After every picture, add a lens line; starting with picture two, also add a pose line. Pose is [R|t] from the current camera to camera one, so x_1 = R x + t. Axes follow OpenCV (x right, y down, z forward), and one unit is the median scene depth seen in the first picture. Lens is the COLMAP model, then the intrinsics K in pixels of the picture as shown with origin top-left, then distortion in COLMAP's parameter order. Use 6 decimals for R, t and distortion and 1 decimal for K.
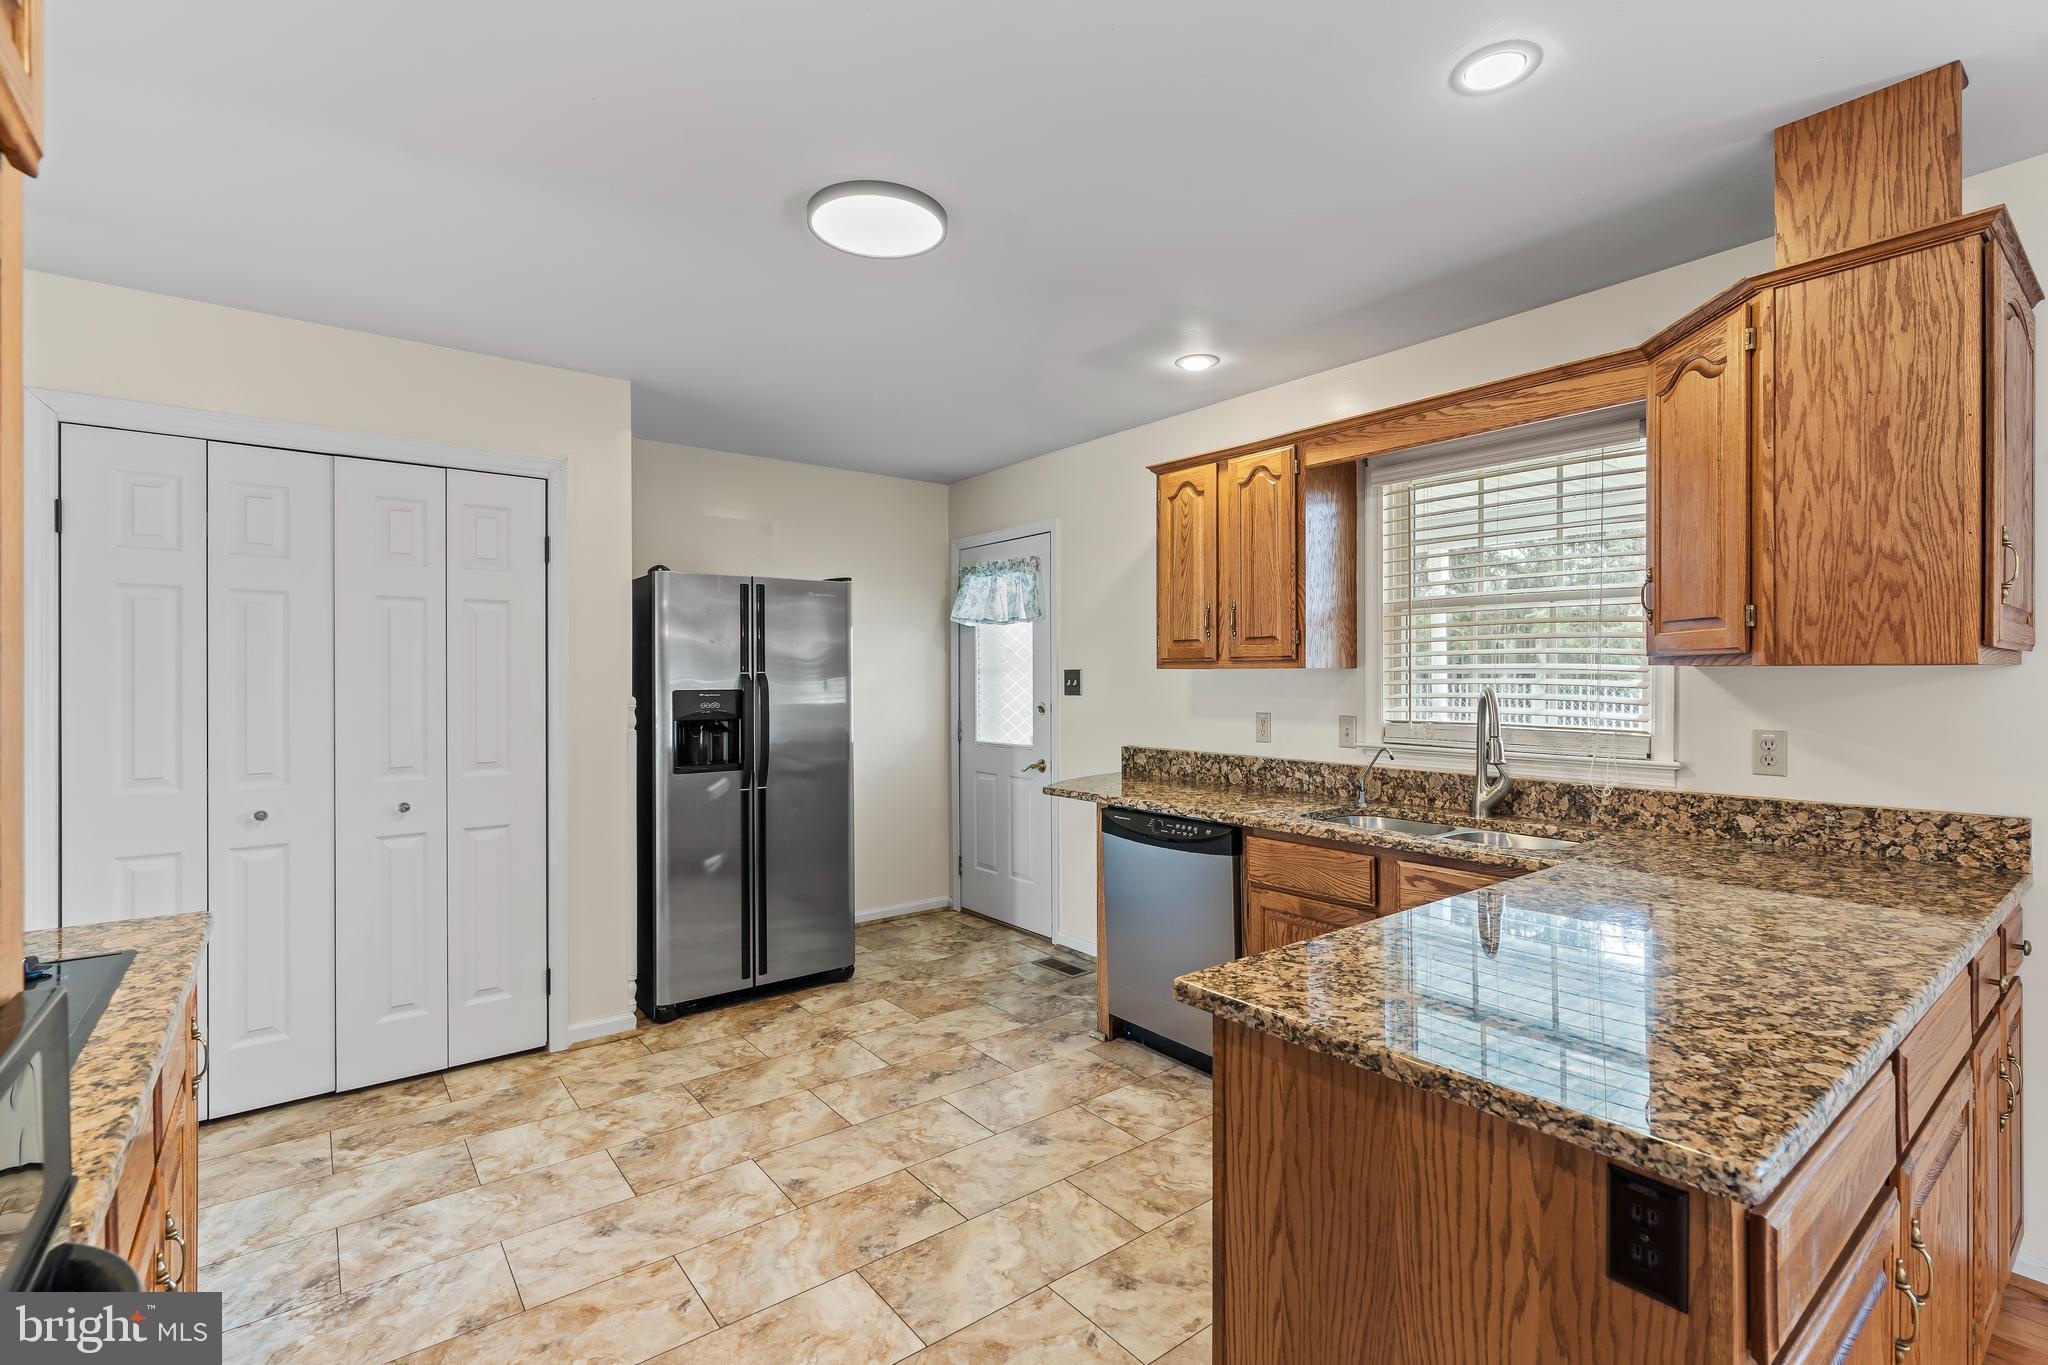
lens RADIAL K [[932.8, 0, 1032.2], [0, 932.8, 671.9], [0, 0, 1]] dist [-0.008497, 0.003716]
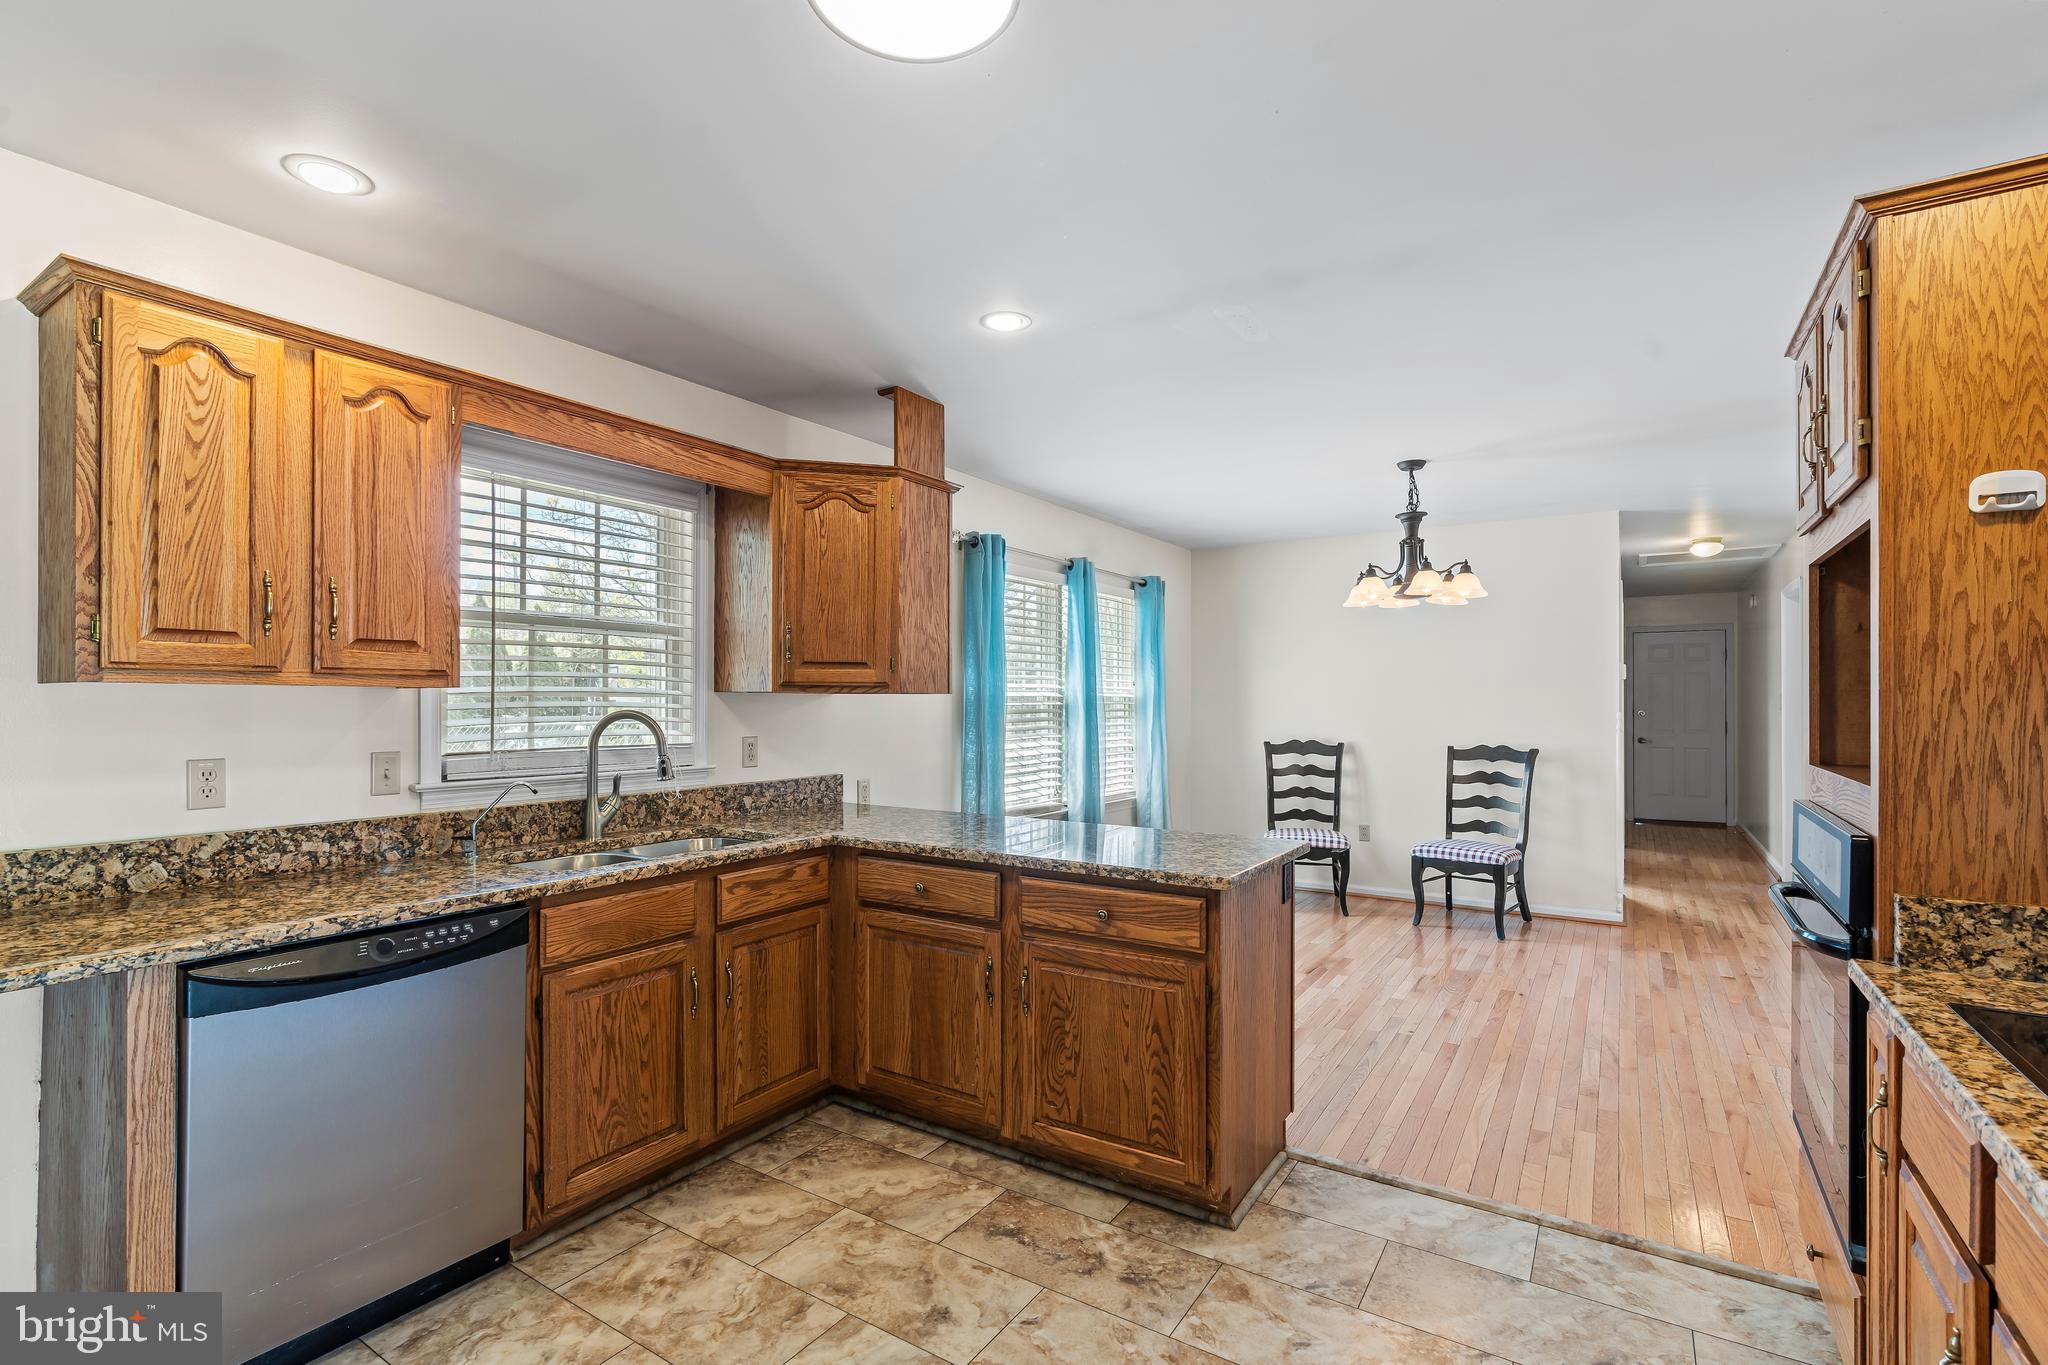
lens RADIAL K [[932.8, 0, 1031.0], [0, 932.8, 695.6], [0, 0, 1]] dist [-0.008497, 0.003716]
pose [[-0.328231, 0.008104, 0.944563, -0.538466], [-0.002909, 0.999950, -0.009590, 0.008154], [-0.944593, -0.005896, -0.328191, 0.770196]]
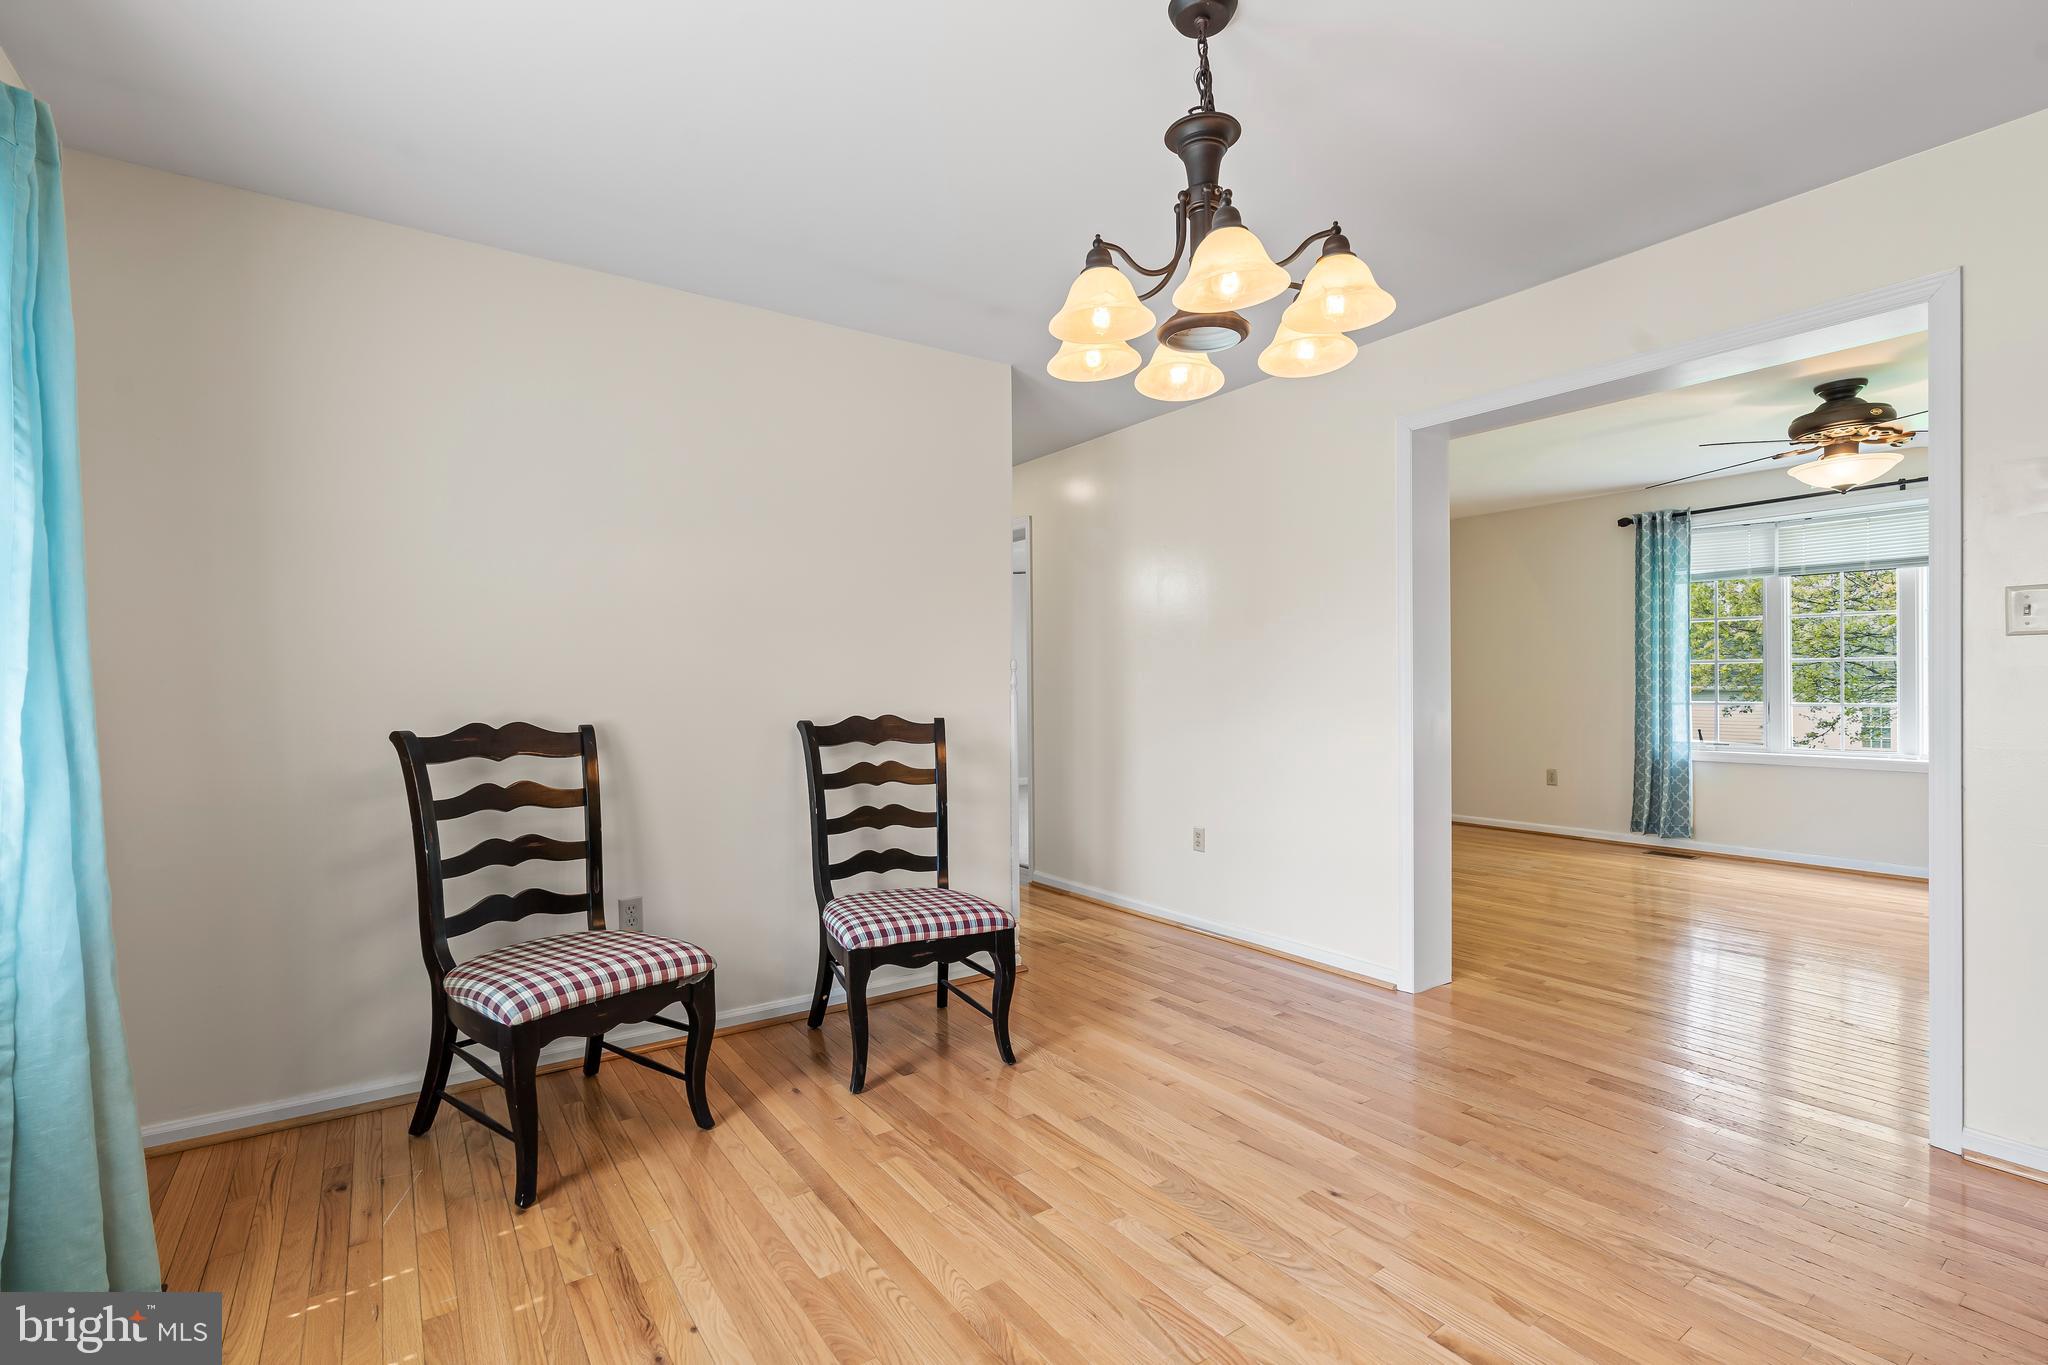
lens RADIAL K [[932.8, 0, 1018.9], [0, 932.8, 686.8], [0, 0, 1]] dist [-0.008497, 0.003716]
pose [[-0.998298, 0.011029, 0.057275, 0.622186], [0.010662, 0.999921, -0.006699, 0.059550], [-0.057344, -0.006077, -0.998336, 0.363030]]
